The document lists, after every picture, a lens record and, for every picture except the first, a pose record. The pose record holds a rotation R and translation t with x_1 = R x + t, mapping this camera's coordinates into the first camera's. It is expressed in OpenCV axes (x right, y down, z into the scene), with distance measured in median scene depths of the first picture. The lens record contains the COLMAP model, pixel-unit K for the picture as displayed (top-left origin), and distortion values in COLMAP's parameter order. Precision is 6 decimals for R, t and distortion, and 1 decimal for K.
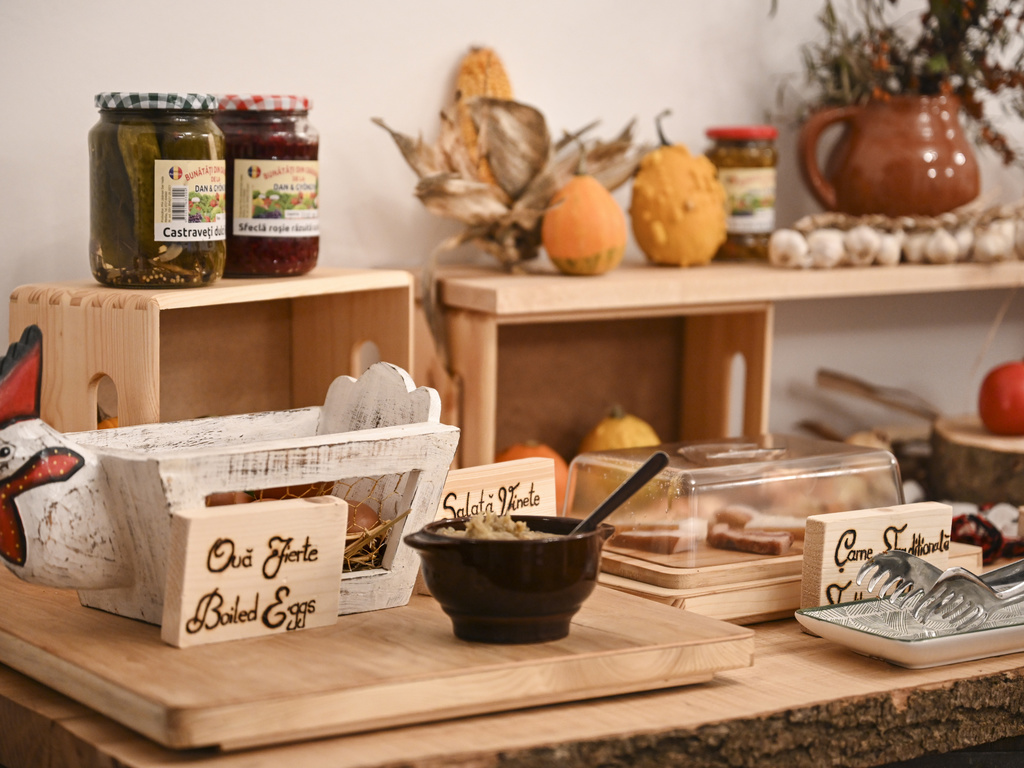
lens RADIAL K [[2065.2, 0, 512.0], [0, 2065.2, 384.0], [0, 0, 1]] dist [0.008747, -0.040696]
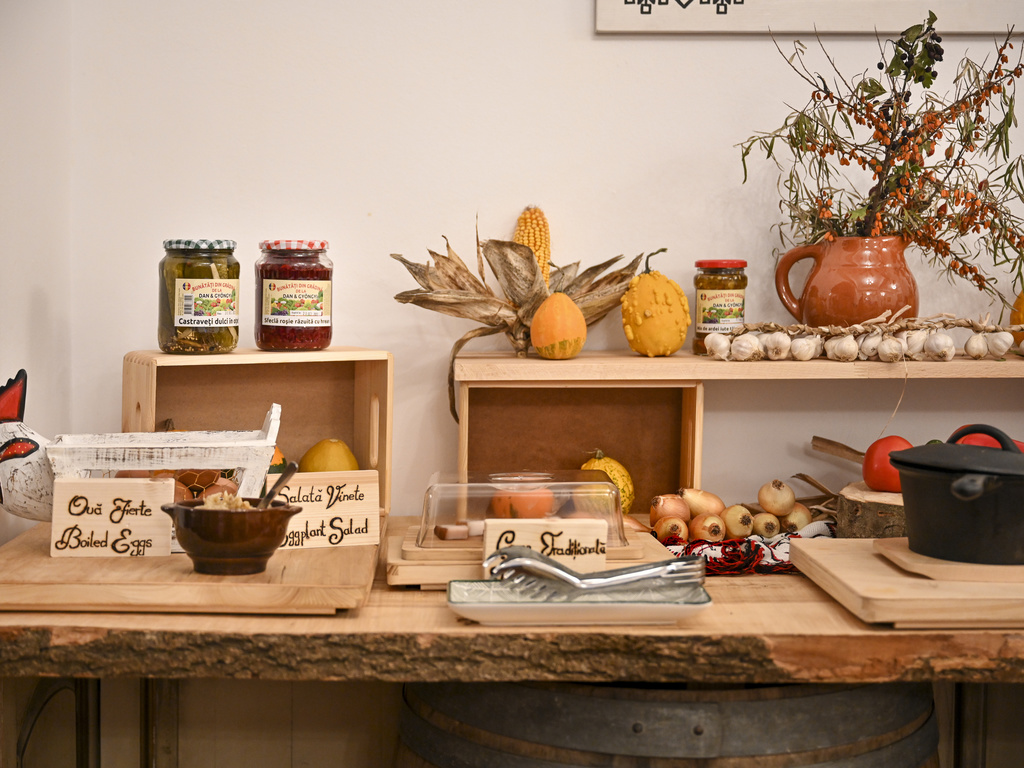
lens RADIAL K [[1448.4, 0, 512.0], [0, 1448.4, 384.0], [0, 0, 1]] dist [0.010944, 0.025451]
pose [[0.877820, 0.037401, -0.477529, 0.724428], [-0.058238, 0.997884, -0.028901, -0.004163], [0.475438, 0.053180, 0.878141, 0.102560]]
